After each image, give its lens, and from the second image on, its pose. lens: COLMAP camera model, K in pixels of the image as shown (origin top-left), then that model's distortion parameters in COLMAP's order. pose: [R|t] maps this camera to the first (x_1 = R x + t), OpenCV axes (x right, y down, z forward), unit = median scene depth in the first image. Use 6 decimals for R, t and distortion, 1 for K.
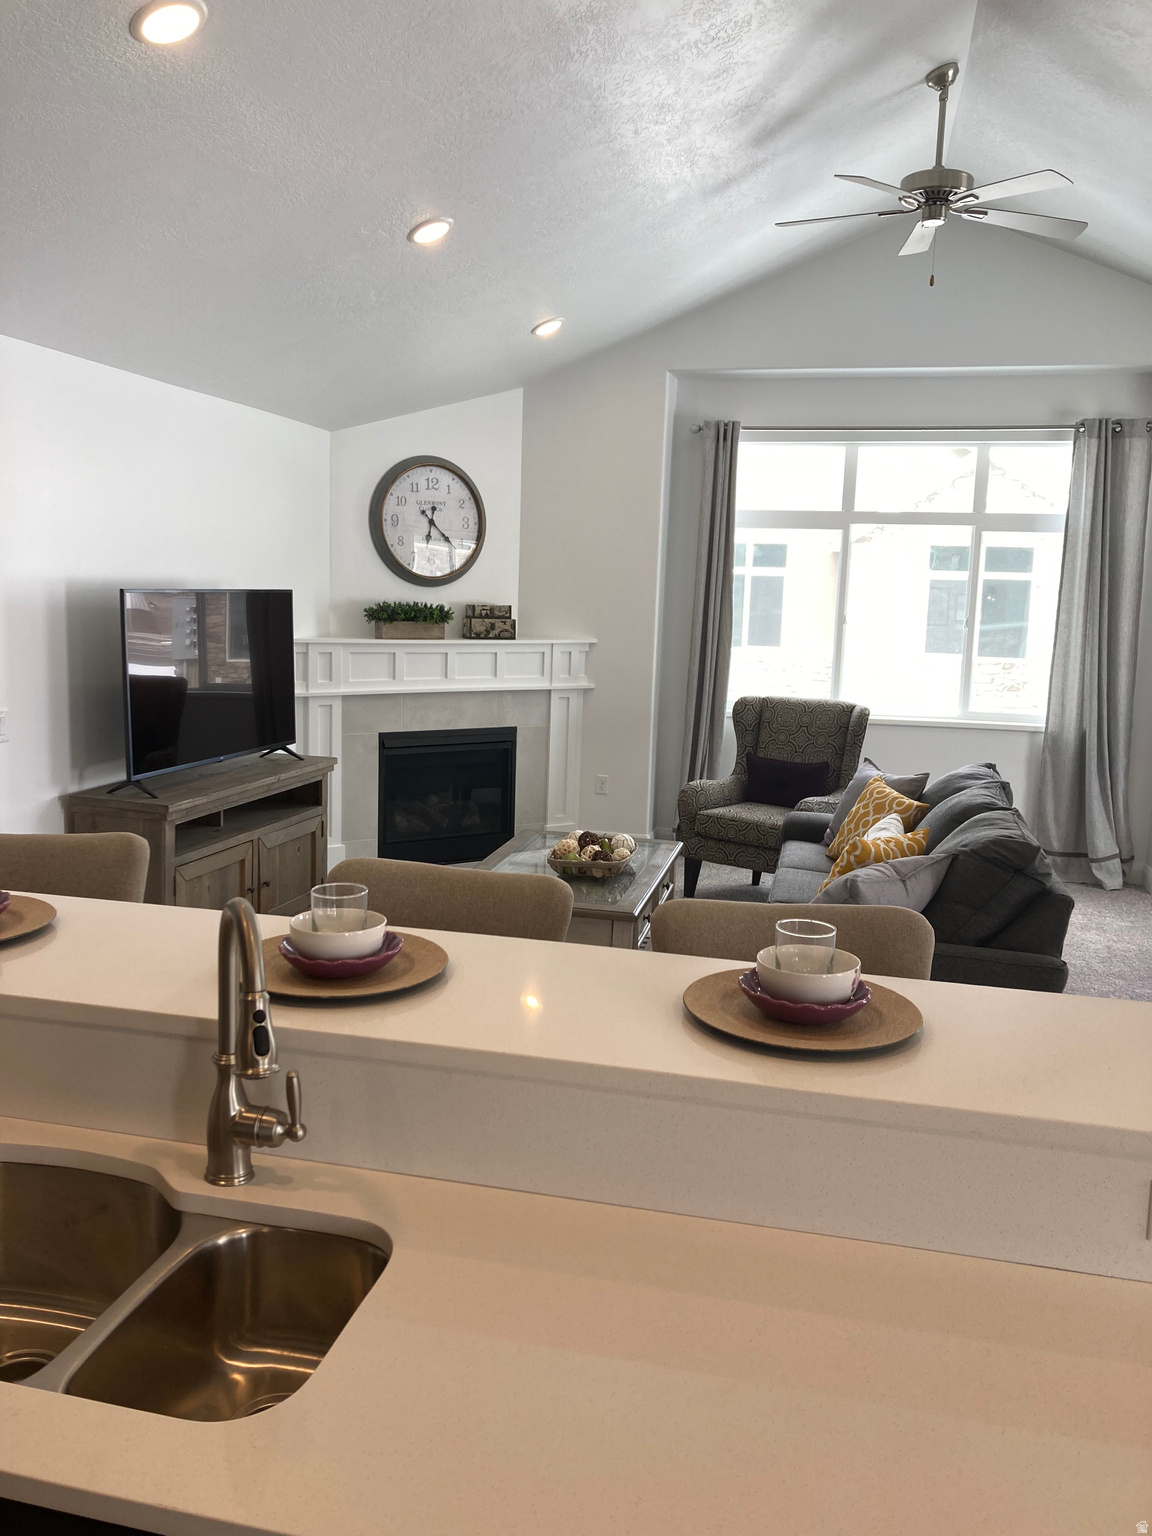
lens RADIAL K [[1250.9, 0, 576.0], [0, 1250.9, 768.0], [0, 0, 1]] dist [0.001043, -0.000910]
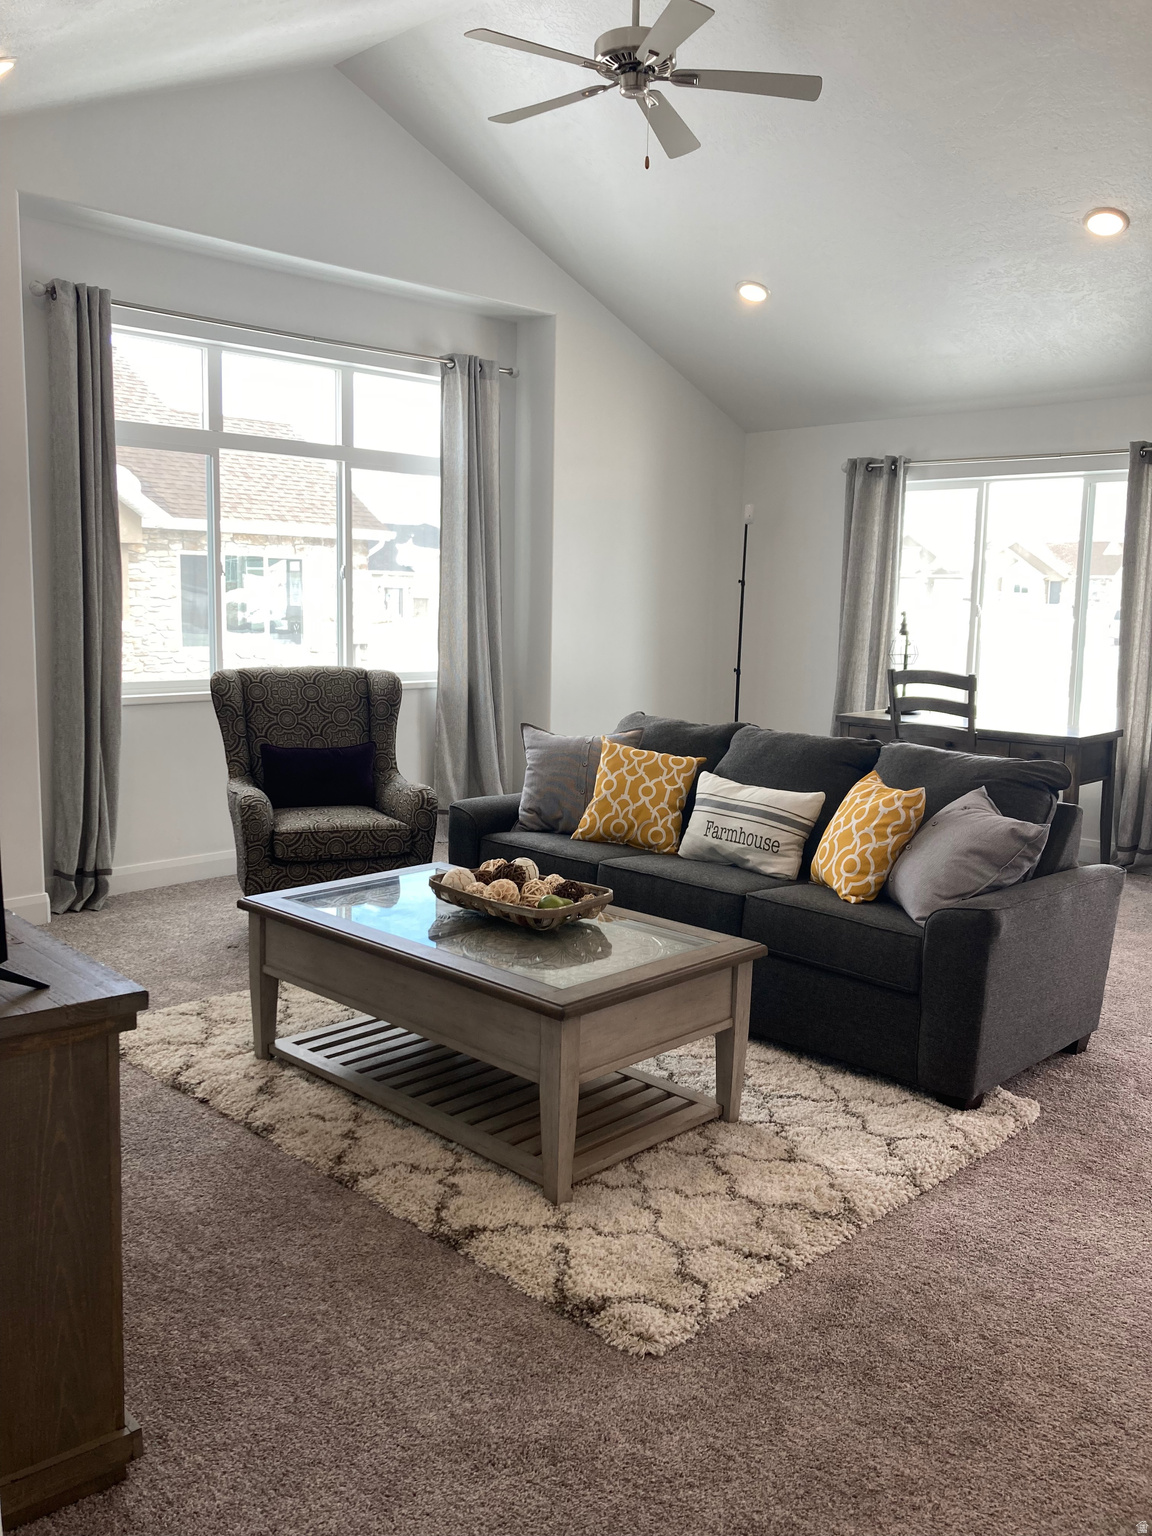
lens RADIAL K [[1250.9, 0, 576.0], [0, 1250.9, 768.0], [0, 0, 1]] dist [0.001043, -0.000910]
pose [[0.517480, -0.141625, 0.843894, -0.384007], [0.128857, 0.987860, 0.086770, -0.037785], [-0.845938, 0.063840, 0.529447, 0.429846]]
